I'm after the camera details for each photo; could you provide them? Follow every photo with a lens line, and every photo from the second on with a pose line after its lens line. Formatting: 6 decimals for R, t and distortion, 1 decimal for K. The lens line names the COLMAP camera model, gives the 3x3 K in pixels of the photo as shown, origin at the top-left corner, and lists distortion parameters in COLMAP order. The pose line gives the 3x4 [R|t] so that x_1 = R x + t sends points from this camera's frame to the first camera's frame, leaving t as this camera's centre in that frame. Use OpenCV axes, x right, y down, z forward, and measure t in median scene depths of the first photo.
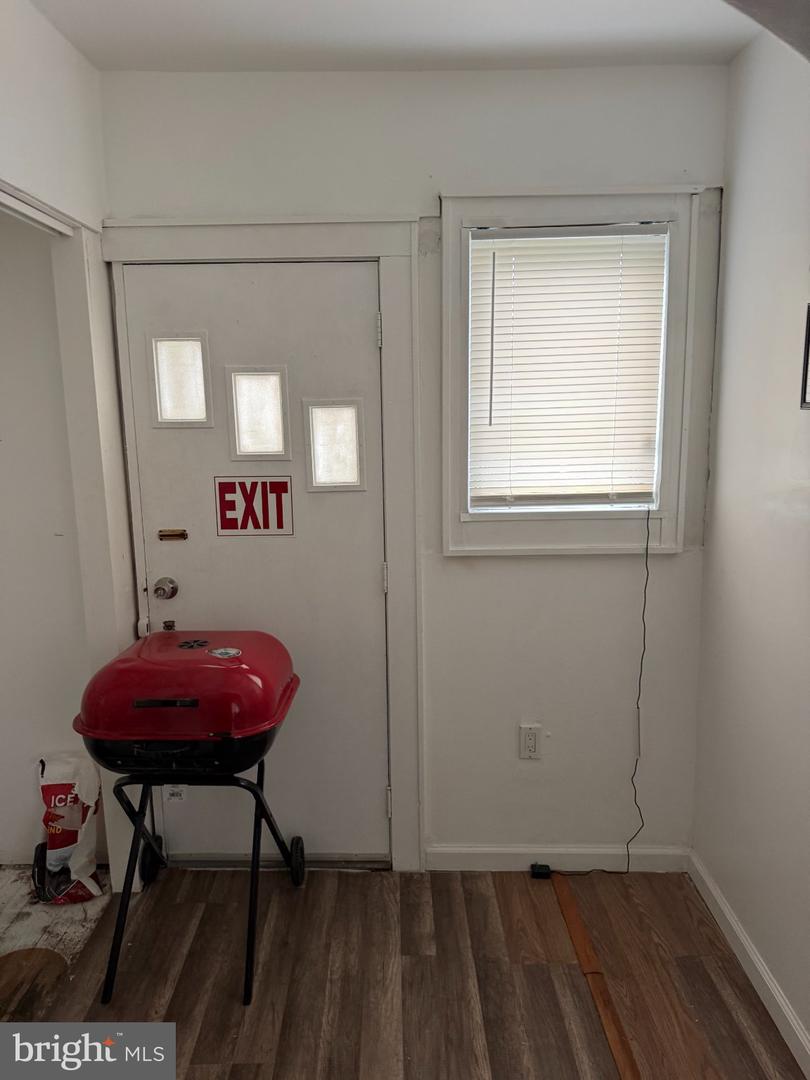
lens RADIAL K [[755.3, 0, 405.0], [0, 755.3, 540.0], [0, 0, 1]] dist [0.108963, -0.157518]
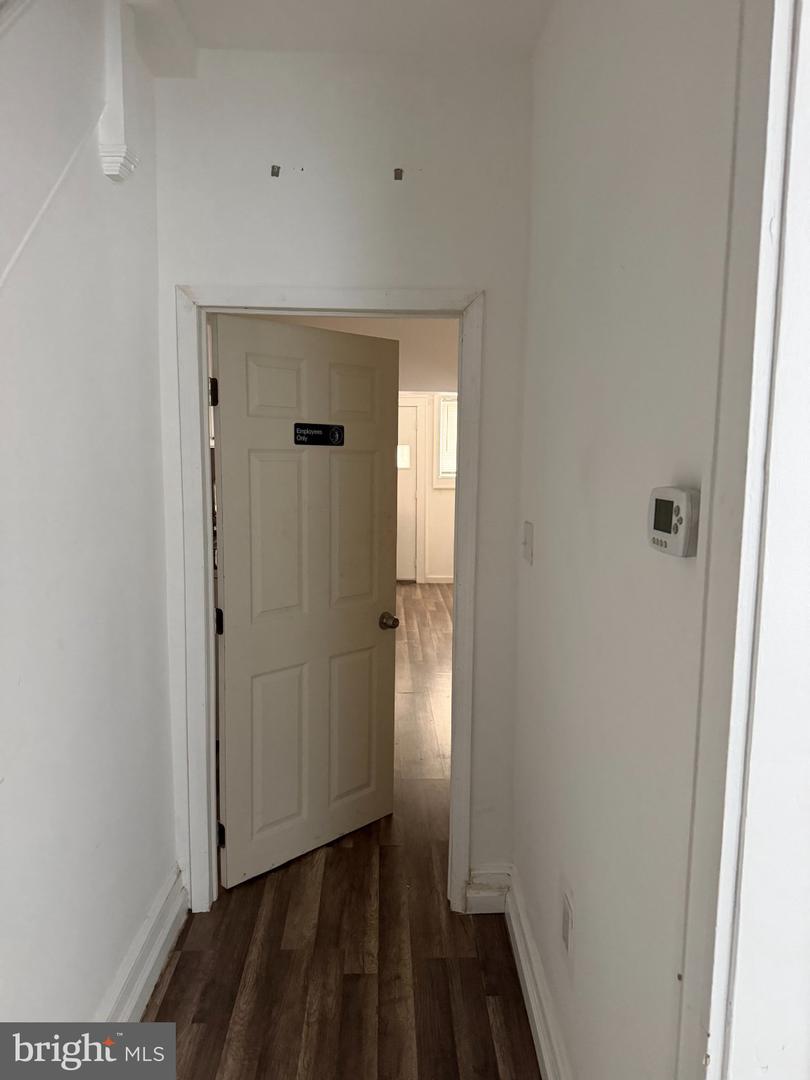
lens RADIAL K [[755.3, 0, 405.0], [0, 755.3, 540.0], [0, 0, 1]] dist [0.108963, -0.157518]
pose [[0.999586, 0.018191, 0.022283, -0.151831], [-0.016604, 0.997447, -0.069458, 0.501483], [-0.023489, 0.069059, 0.997336, -2.455837]]
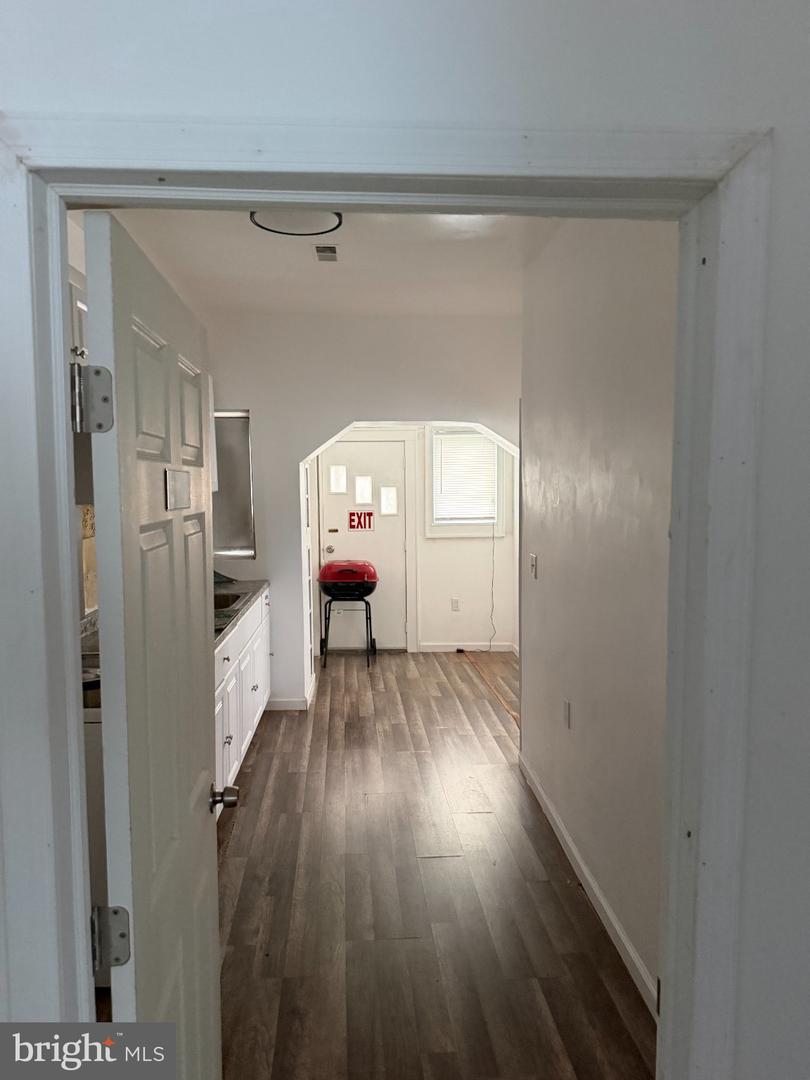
lens RADIAL K [[755.3, 0, 405.0], [0, 755.3, 540.0], [0, 0, 1]] dist [0.108963, -0.157518]
pose [[0.997231, 0.001966, 0.074342, -0.243554], [0.006757, 0.993120, -0.116904, 0.367298], [-0.074060, 0.117083, 0.990357, -1.872614]]
